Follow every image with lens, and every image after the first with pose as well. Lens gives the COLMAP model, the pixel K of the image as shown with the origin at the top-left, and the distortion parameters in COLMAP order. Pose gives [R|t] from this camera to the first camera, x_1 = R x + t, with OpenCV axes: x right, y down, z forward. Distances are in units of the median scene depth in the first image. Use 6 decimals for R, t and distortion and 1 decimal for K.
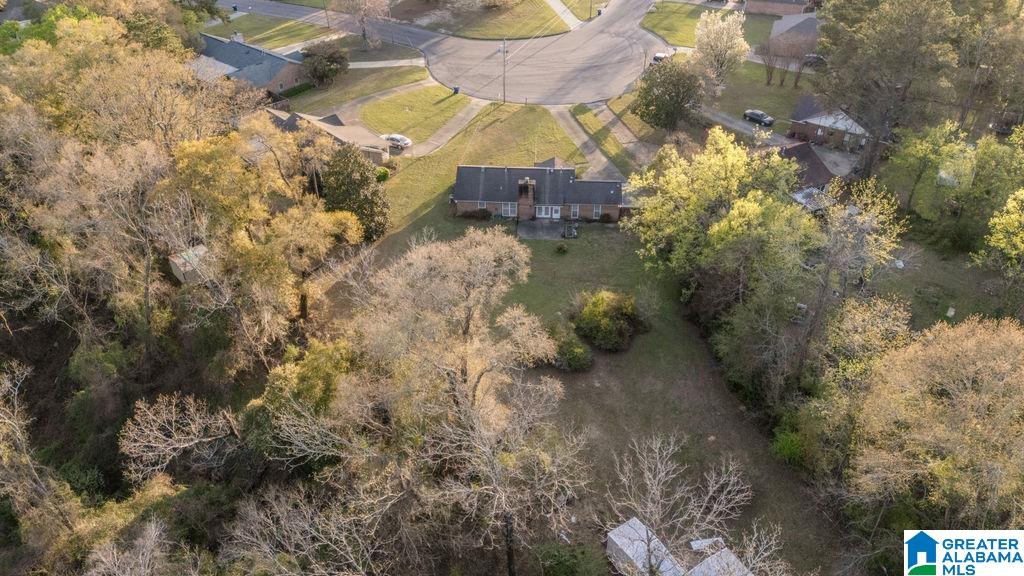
lens RADIAL K [[775.0, 0, 504.8], [0, 775.0, 282.7], [0, 0, 1]] dist [0.049523, -0.005607]
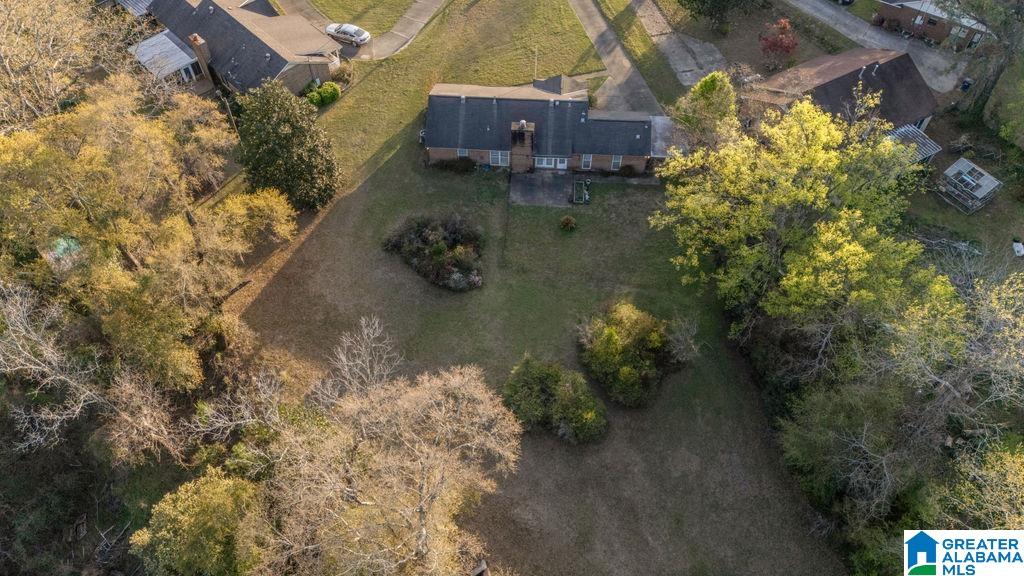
lens RADIAL K [[775.0, 0, 508.9], [0, 775.0, 290.1], [0, 0, 1]] dist [0.049523, -0.005607]
pose [[0.999991, -0.001539, 0.003888, 0.012060], [0.000390, 0.960068, 0.279765, -0.183556], [-0.004163, -0.279761, 0.960061, 0.247484]]
